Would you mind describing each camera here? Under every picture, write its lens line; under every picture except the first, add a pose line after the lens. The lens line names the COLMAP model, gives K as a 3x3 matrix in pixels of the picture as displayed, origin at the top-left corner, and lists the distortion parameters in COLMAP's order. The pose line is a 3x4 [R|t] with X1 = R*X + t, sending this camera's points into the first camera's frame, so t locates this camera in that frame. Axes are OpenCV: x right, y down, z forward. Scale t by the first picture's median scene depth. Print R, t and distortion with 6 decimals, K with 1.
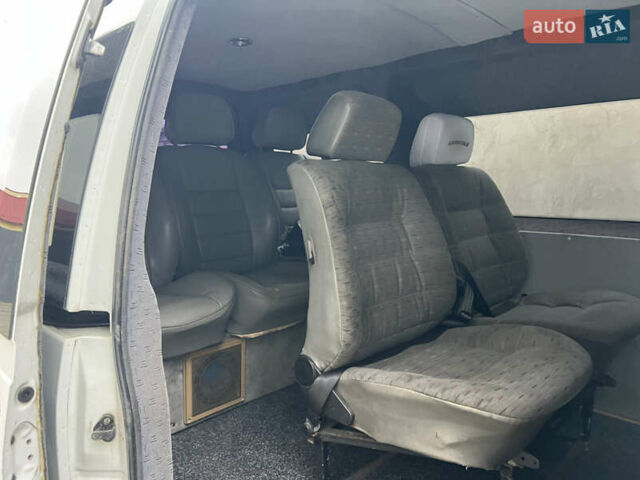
lens RADIAL K [[475.7, 0, 320.0], [0, 475.7, 240.0], [0, 0, 1]] dist [0.076811, -0.110021]
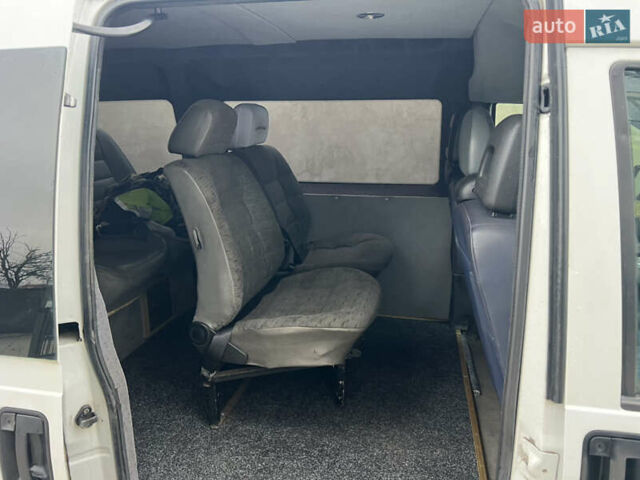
lens RADIAL K [[475.7, 0, 320.0], [0, 475.7, 240.0], [0, 0, 1]] dist [0.076811, -0.110021]
pose [[0.838366, -0.132040, 0.528875, -0.406825], [0.063827, 0.987324, 0.145320, -0.132259], [-0.541359, -0.088075, 0.836166, -0.198728]]
